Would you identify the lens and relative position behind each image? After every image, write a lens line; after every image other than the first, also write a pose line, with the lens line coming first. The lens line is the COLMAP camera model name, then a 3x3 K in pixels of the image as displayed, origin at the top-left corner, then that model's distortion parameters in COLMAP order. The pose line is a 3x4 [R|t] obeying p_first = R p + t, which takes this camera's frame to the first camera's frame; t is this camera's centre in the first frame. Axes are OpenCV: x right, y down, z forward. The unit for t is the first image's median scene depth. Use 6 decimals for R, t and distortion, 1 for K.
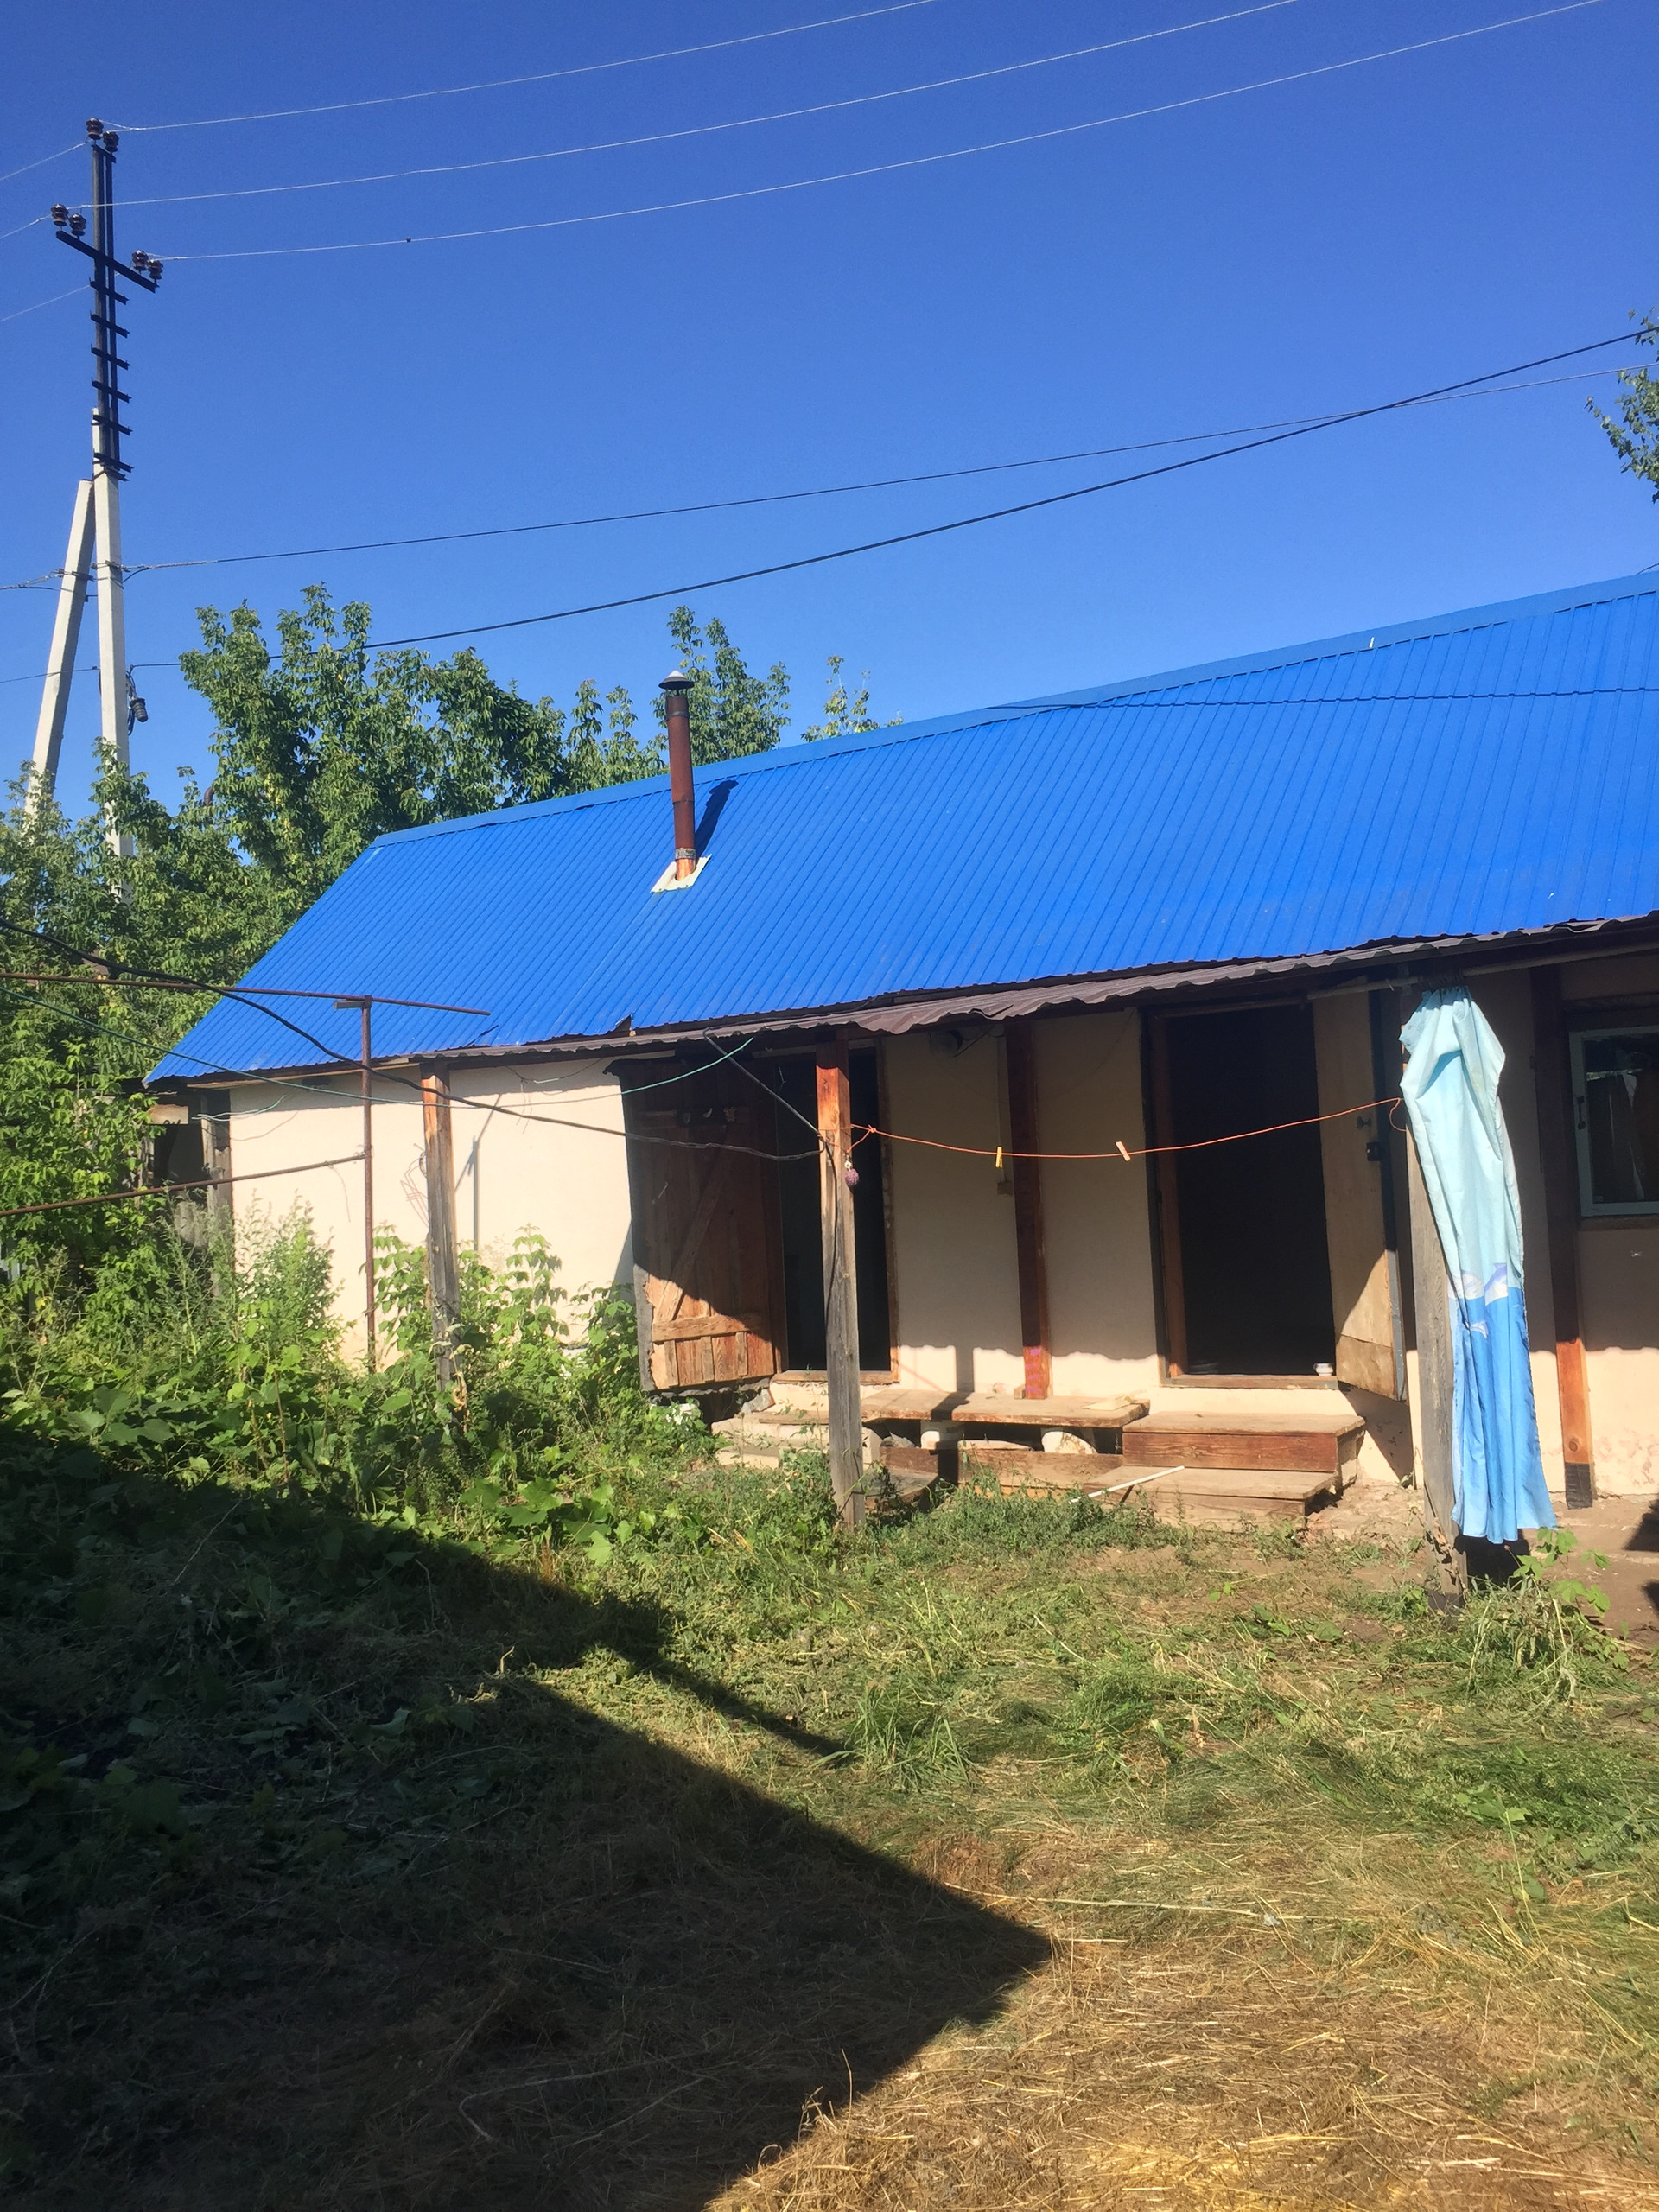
lens RADIAL K [[1895.7, 0, 832.9], [0, 1895.7, 1138.9], [0, 0, 1]] dist [0.049275, -0.015223]
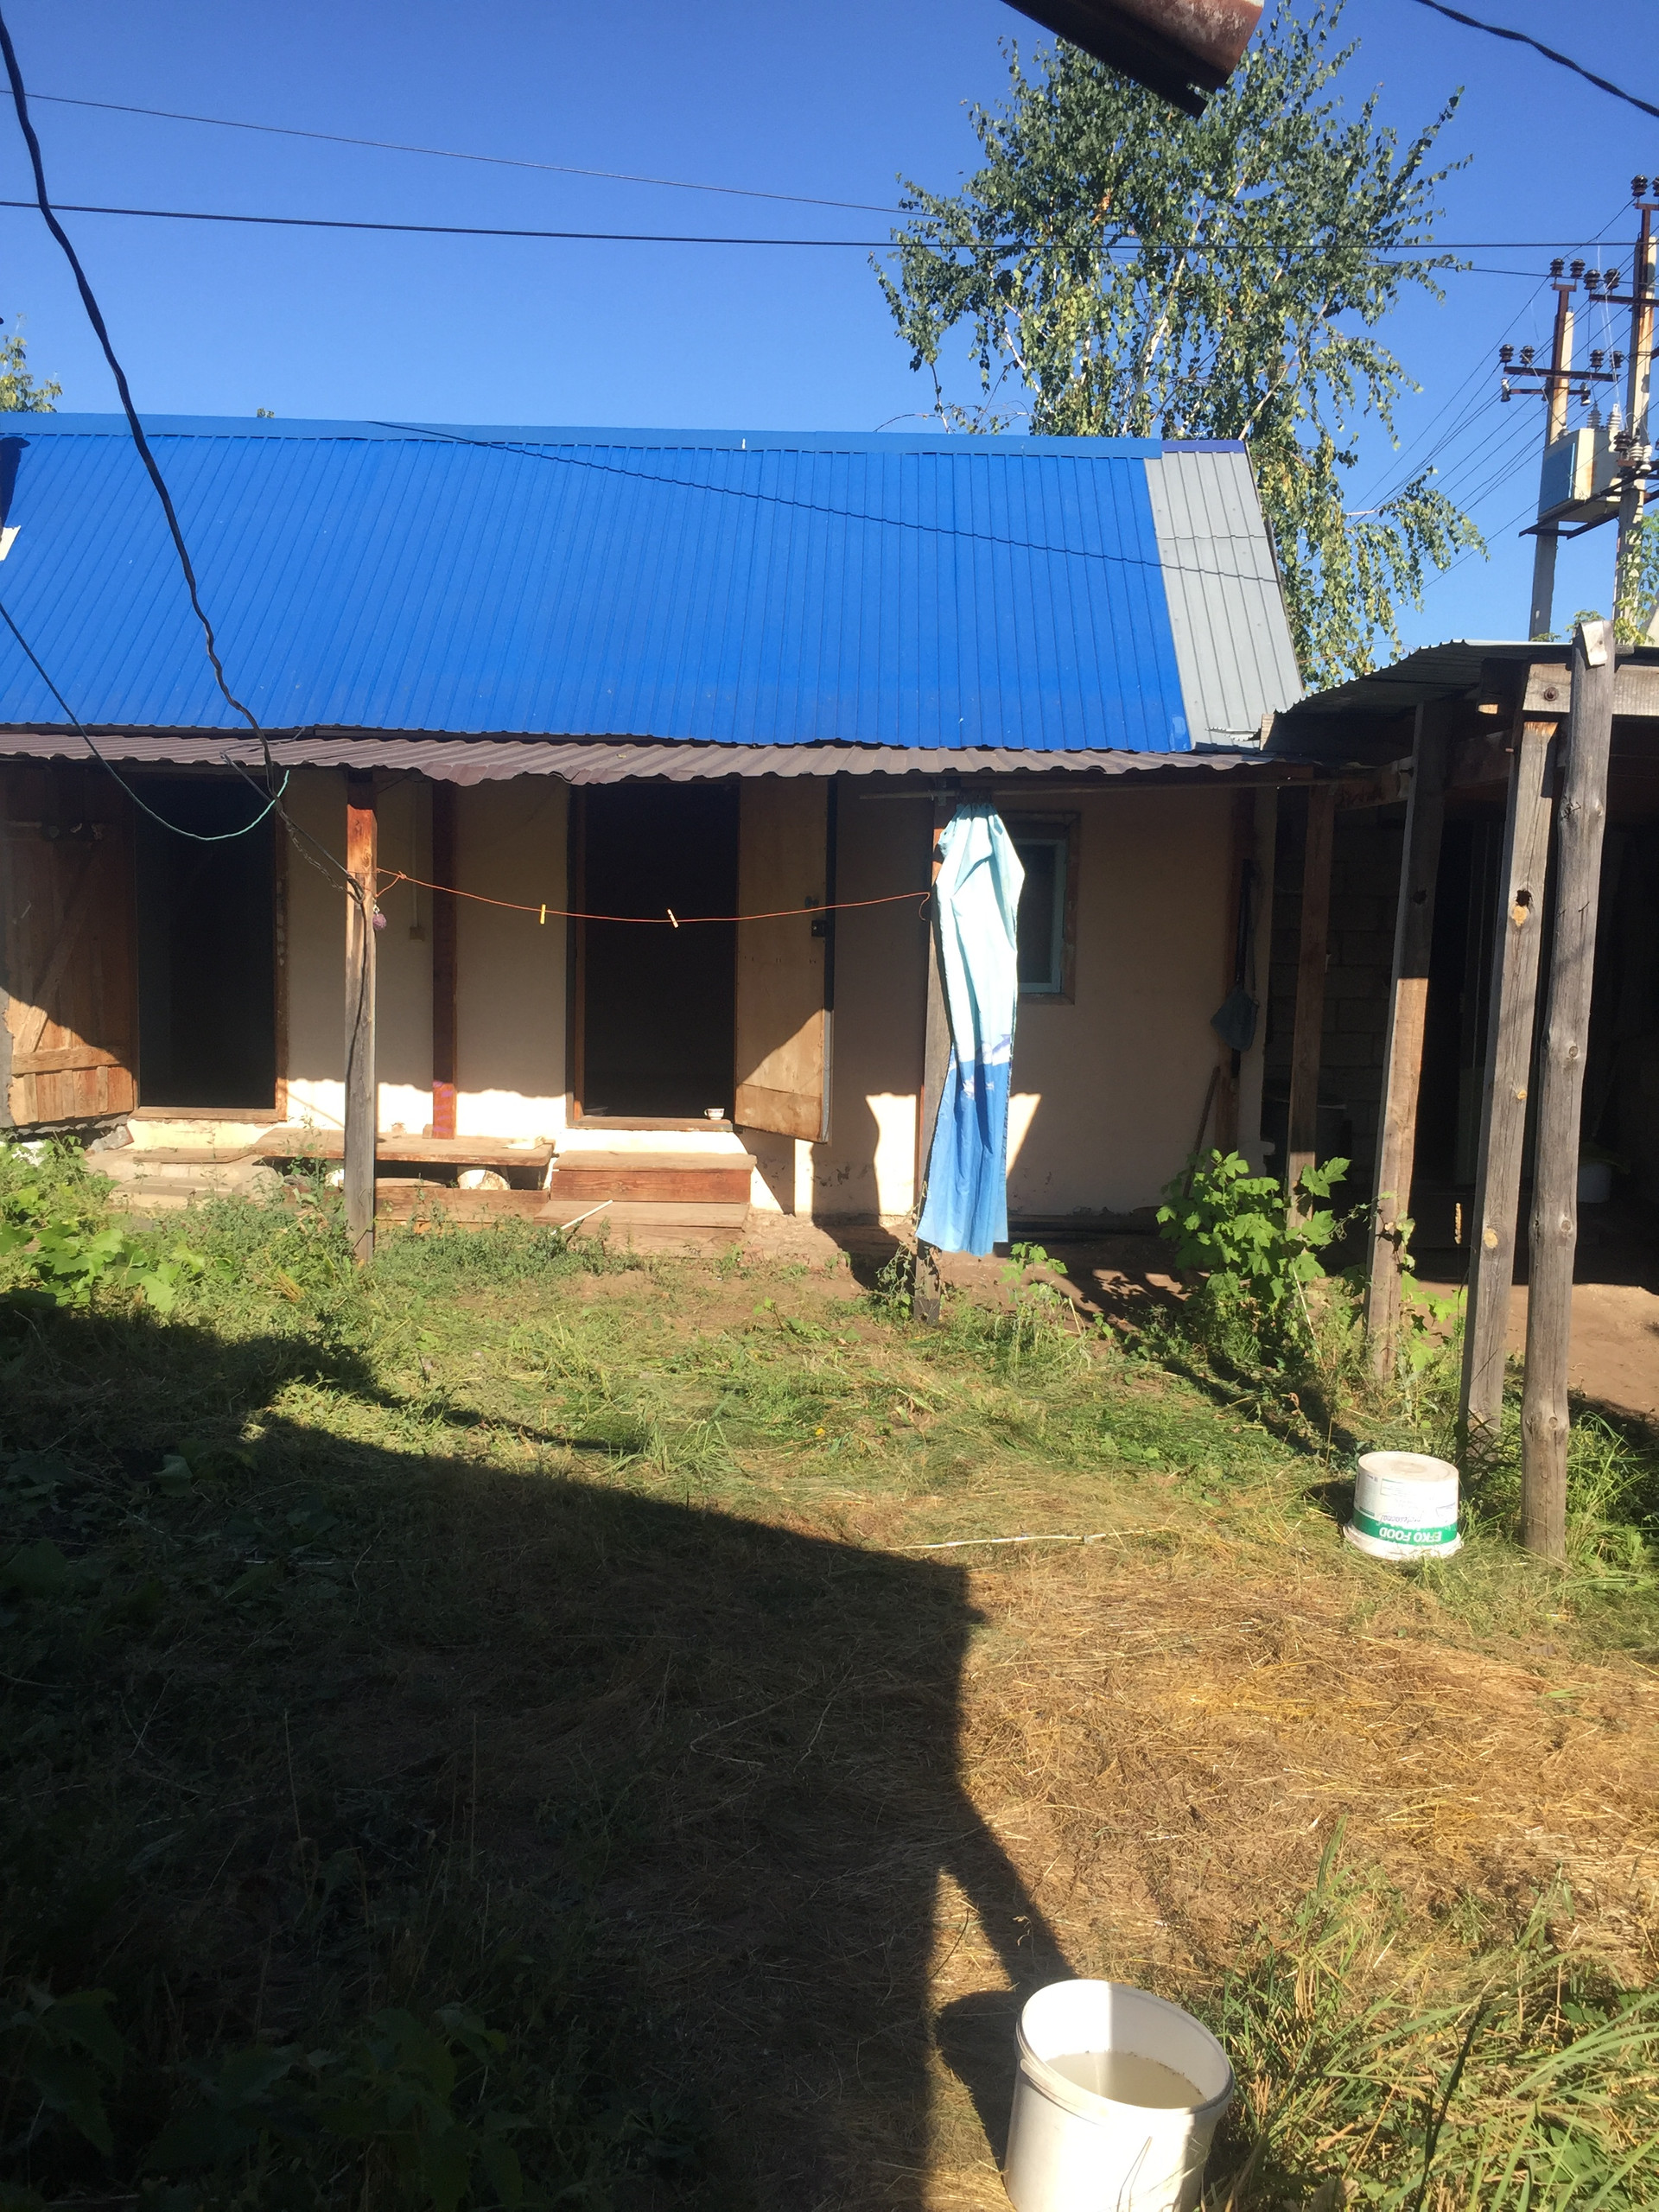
lens RADIAL K [[1895.7, 0, 832.9], [0, 1895.7, 1138.9], [0, 0, 1]] dist [0.049275, -0.015223]
pose [[0.850844, 0.003832, 0.525405, -0.269871], [-0.078125, 0.989780, 0.119297, -0.004106], [-0.519578, -0.142550, 0.842448, 0.010375]]
